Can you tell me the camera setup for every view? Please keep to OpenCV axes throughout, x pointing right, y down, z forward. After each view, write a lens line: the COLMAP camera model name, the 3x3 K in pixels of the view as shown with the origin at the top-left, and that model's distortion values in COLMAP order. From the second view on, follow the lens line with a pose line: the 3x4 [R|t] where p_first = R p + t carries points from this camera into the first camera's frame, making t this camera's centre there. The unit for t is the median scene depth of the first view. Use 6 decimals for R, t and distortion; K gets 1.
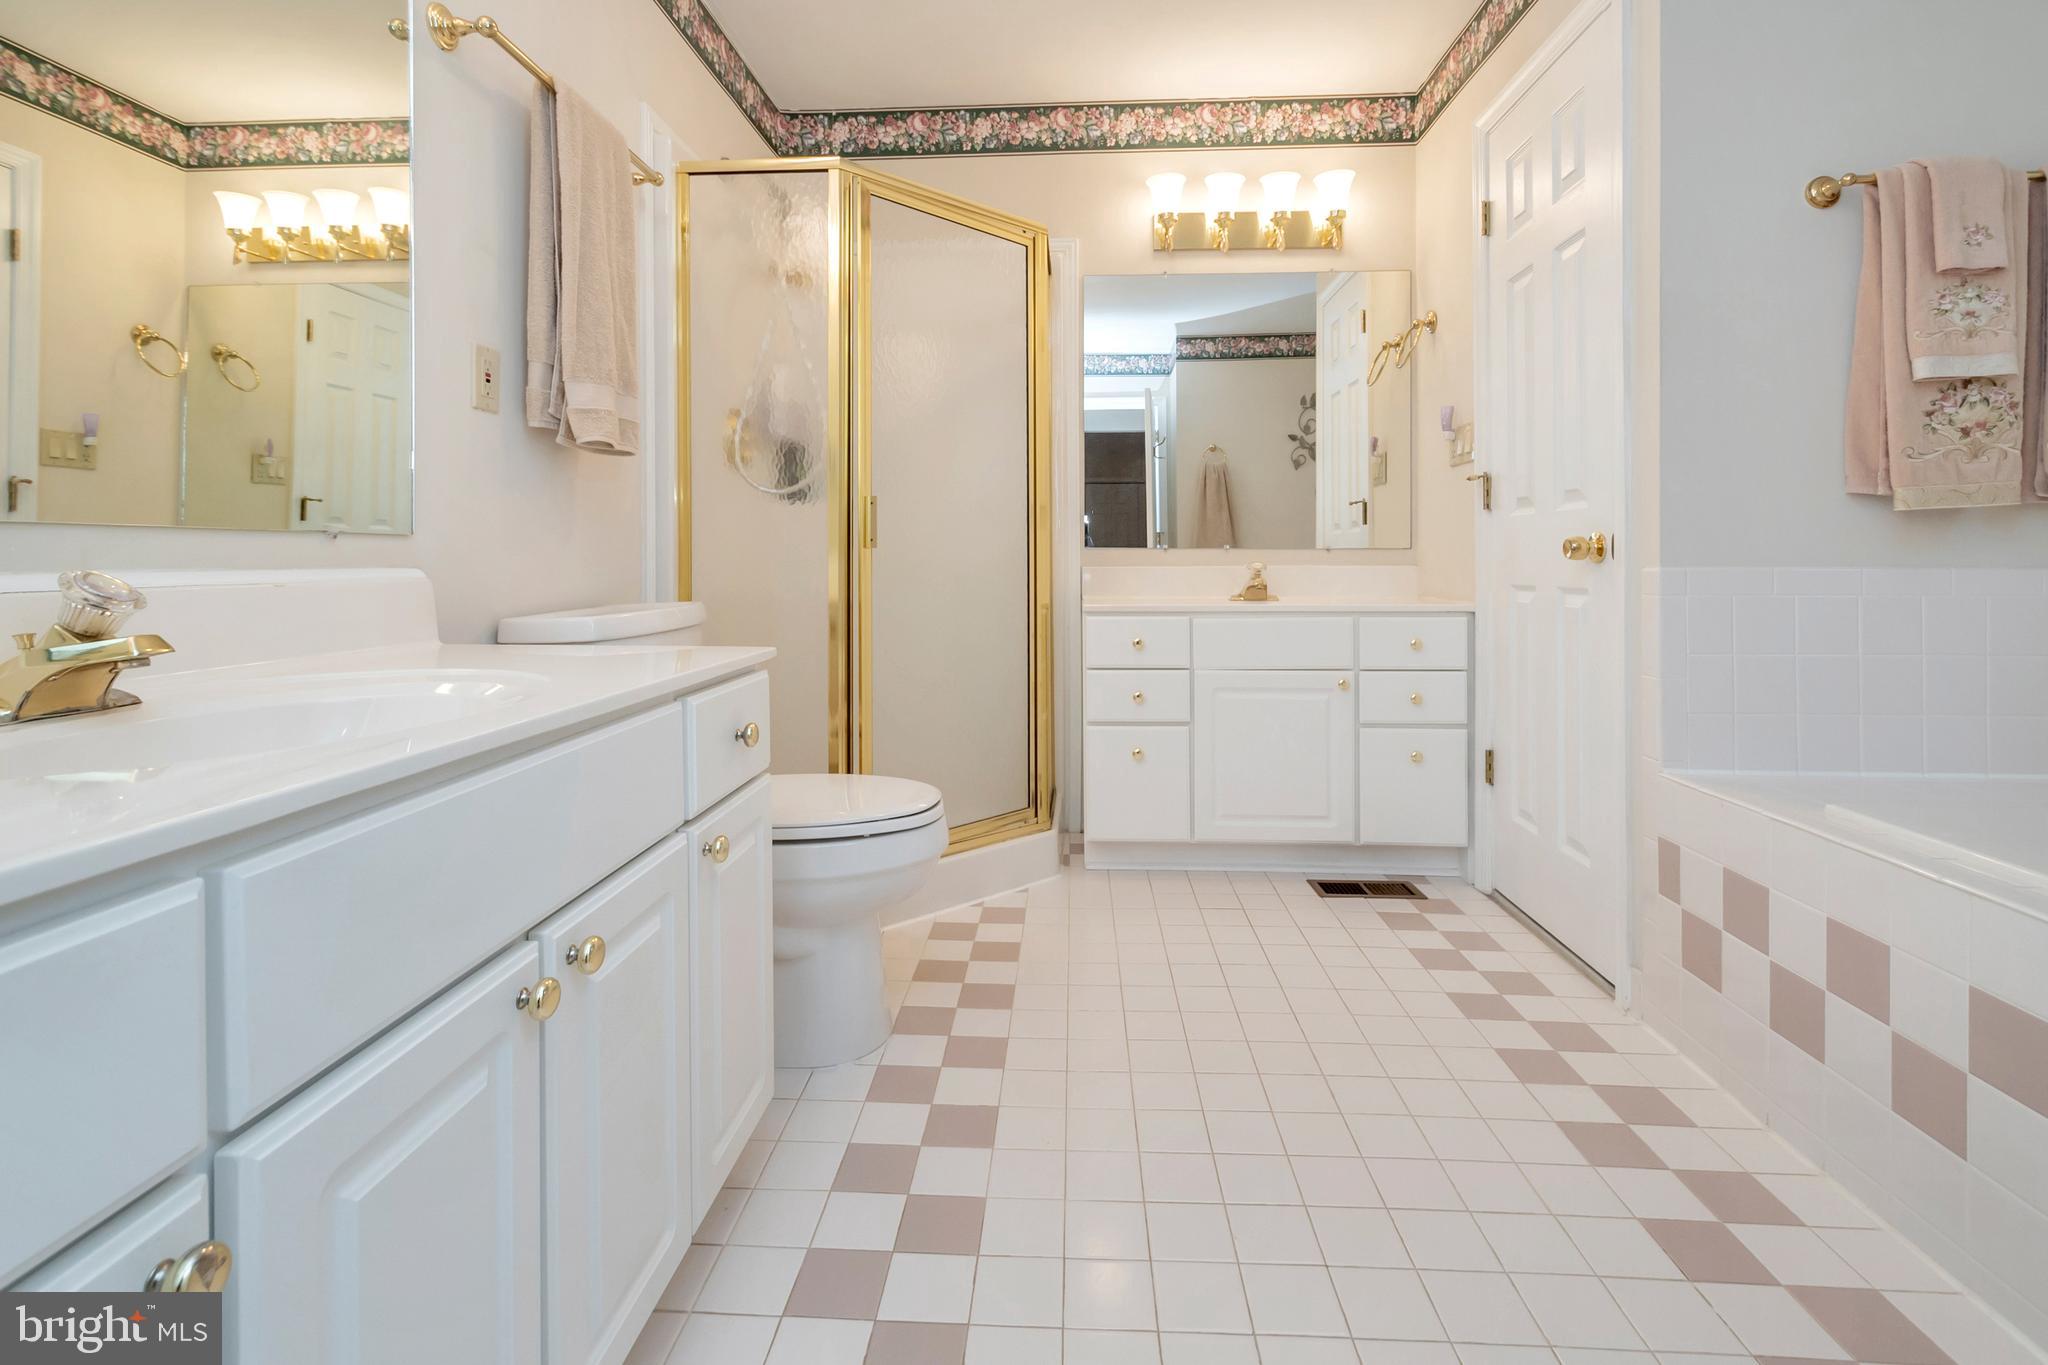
lens RADIAL K [[923.1, 0, 1026.8], [0, 923.1, 552.8], [0, 0, 1]] dist [0.009529, -0.003345]
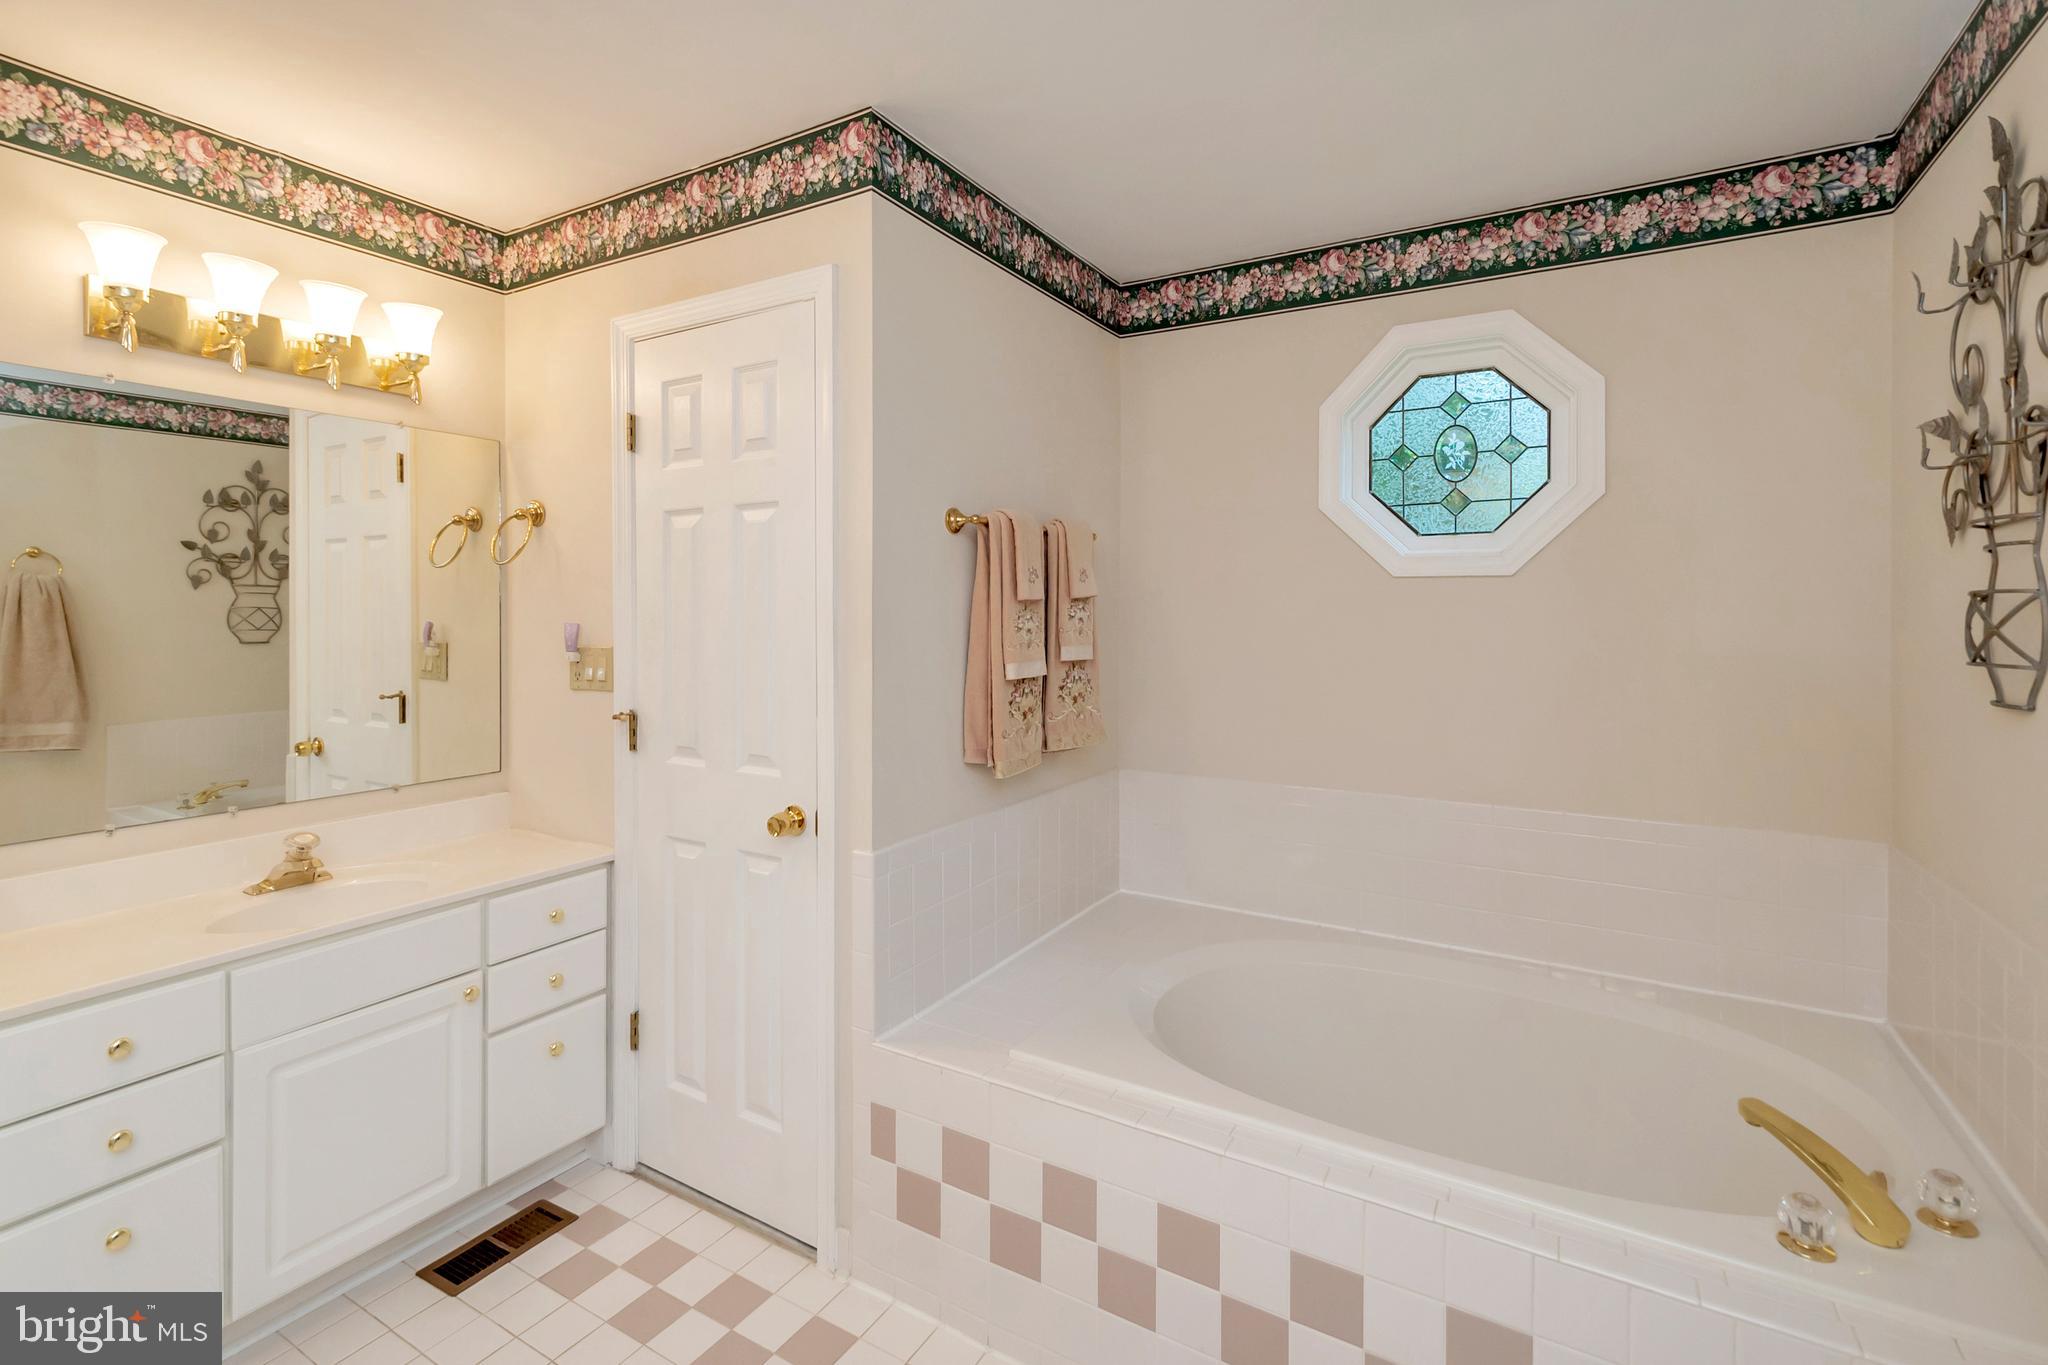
lens RADIAL K [[932.3, 0, 995.1], [0, 932.3, 612.8], [0, 0, 1]] dist [0.007813, 0.001413]
pose [[0.482124, -0.001073, 0.876103, -0.137499], [0.004242, 0.999990, -0.001109, -0.180354], [-0.876093, 0.004251, 0.482124, 0.242295]]
